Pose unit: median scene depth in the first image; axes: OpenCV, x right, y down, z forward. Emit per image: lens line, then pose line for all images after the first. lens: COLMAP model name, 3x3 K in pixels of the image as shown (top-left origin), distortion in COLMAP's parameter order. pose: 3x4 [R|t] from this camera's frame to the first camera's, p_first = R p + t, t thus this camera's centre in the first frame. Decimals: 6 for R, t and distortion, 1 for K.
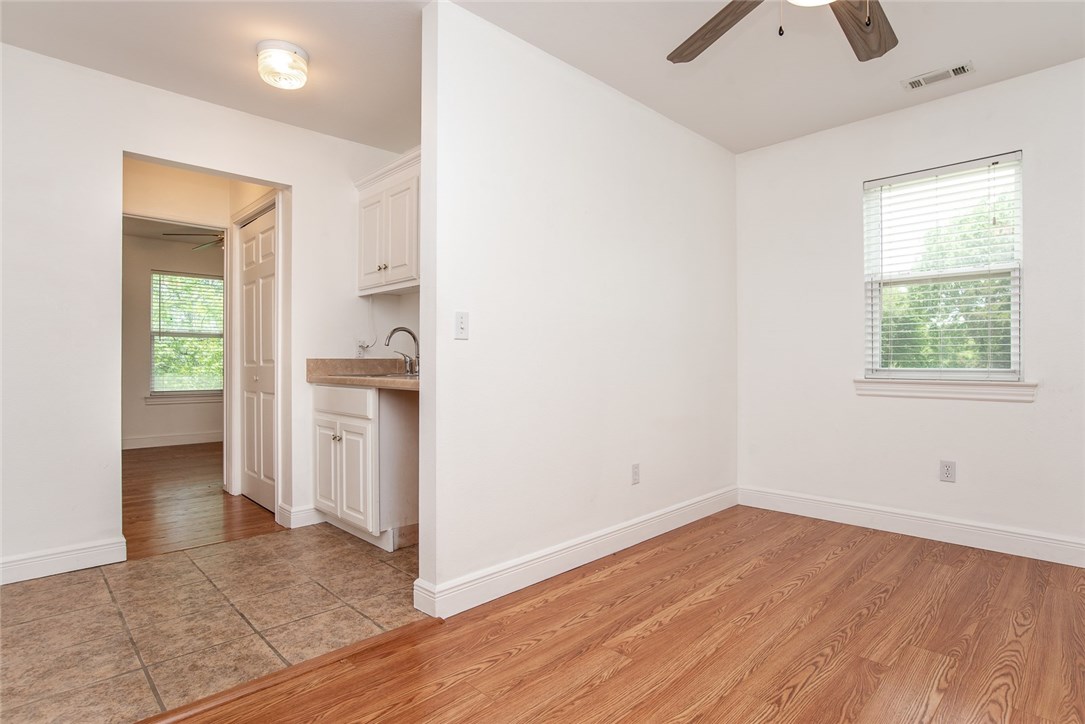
lens RADIAL K [[561.3, 0, 542.5], [0, 561.3, 362.0], [0, 0, 1]] dist [-0.049990, 0.015913]
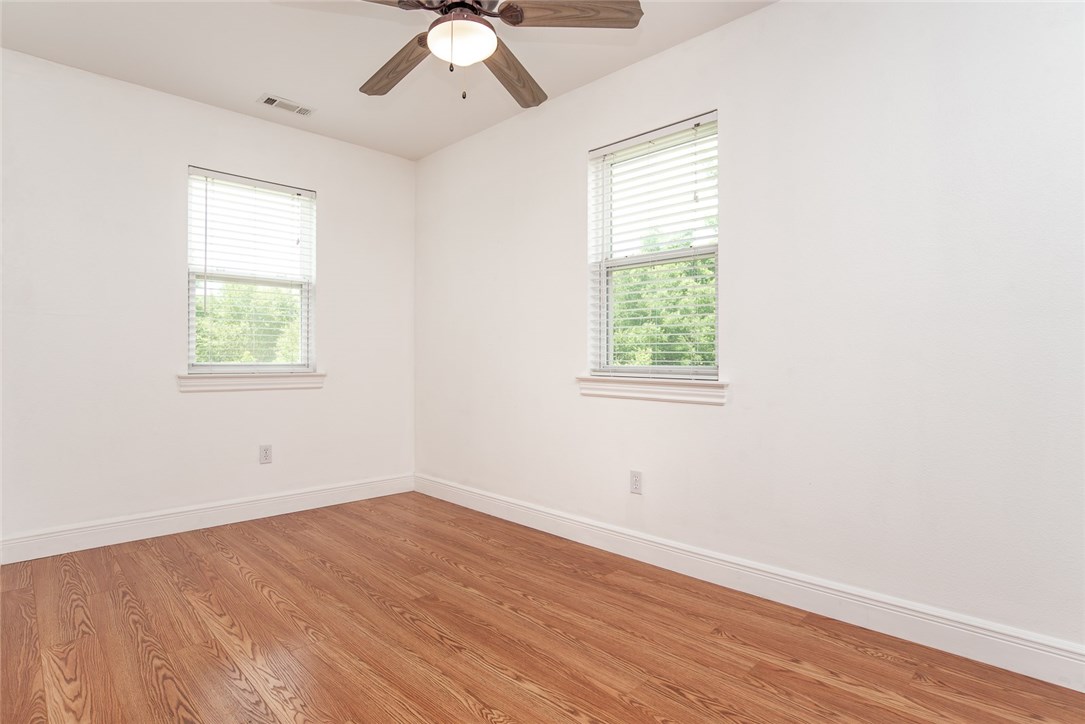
lens RADIAL K [[561.3, 0, 542.5], [0, 561.3, 362.0], [0, 0, 1]] dist [-0.049990, 0.015913]
pose [[-0.017458, -0.009389, 0.999804, -0.485678], [-0.008555, 0.999921, 0.009241, -0.005997], [-0.999811, -0.008392, -0.017537, 0.538341]]
